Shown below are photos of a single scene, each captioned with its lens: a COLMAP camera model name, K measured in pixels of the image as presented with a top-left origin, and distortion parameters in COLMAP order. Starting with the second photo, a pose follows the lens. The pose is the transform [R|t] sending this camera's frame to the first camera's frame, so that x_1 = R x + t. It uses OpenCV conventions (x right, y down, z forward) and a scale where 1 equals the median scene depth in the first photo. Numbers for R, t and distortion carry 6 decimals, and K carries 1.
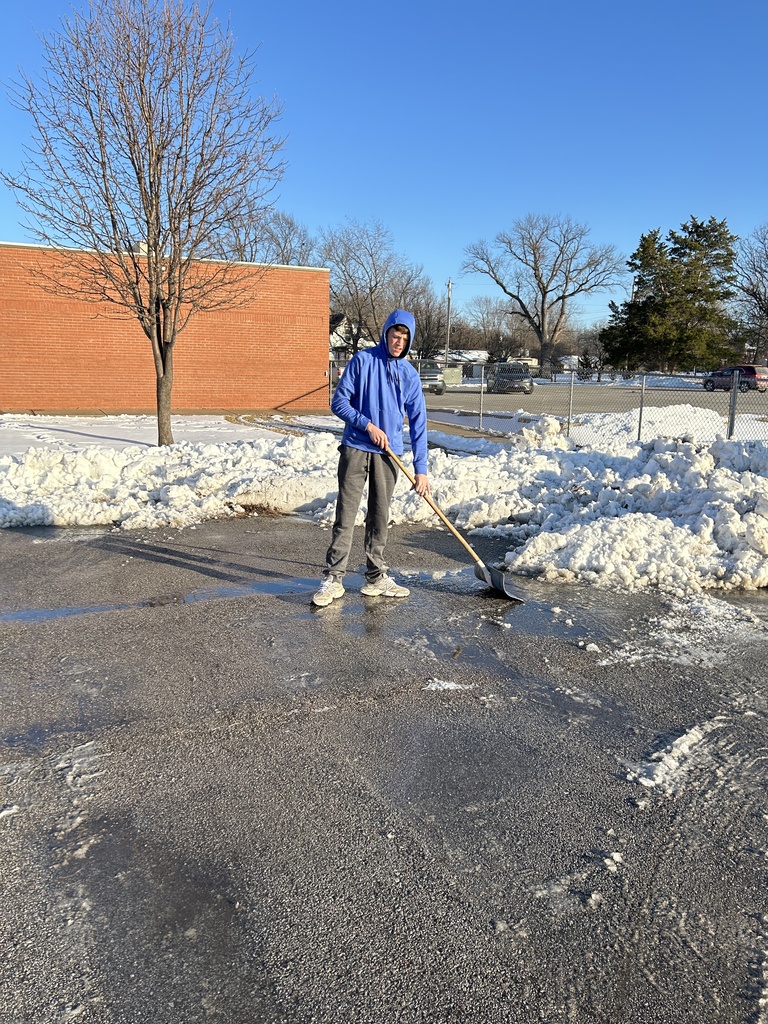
lens RADIAL K [[771.4, 0, 384.0], [0, 771.4, 512.0], [0, 0, 1]] dist [0.055158, -0.057486]
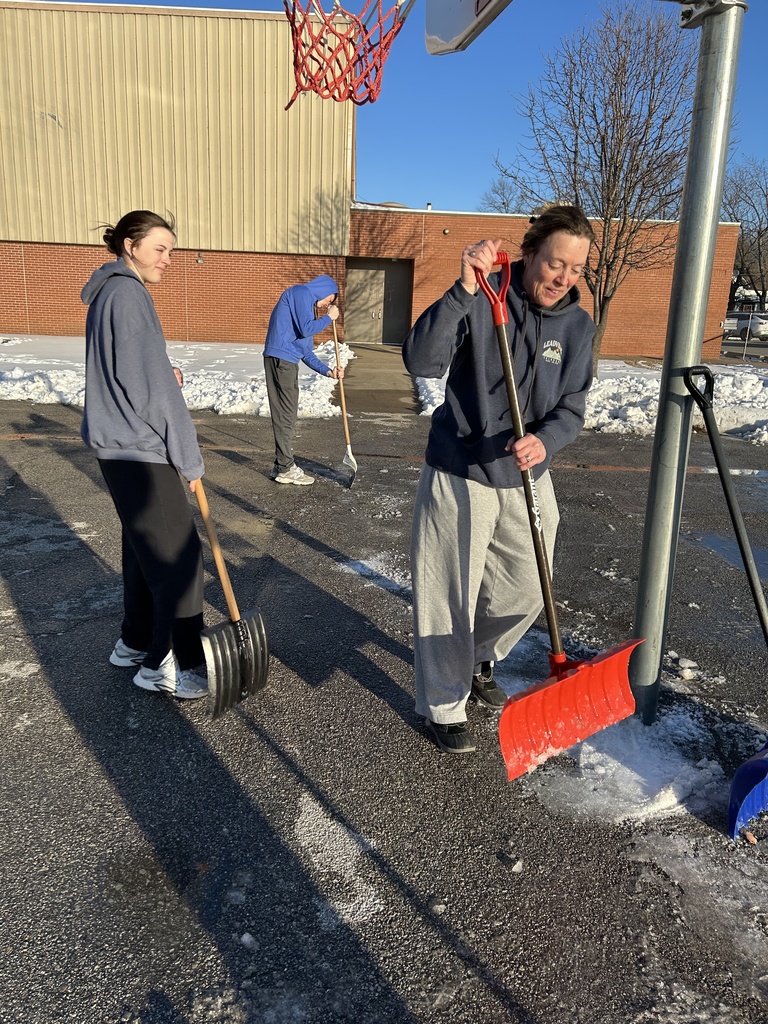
lens RADIAL K [[771.4, 0, 384.0], [0, 771.4, 512.0], [0, 0, 1]] dist [0.055158, -0.057486]
pose [[0.908079, 0.122626, -0.400444, -0.088367], [-0.097104, 0.991765, 0.083501, 0.070247], [0.407386, -0.036941, 0.912509, -0.386378]]
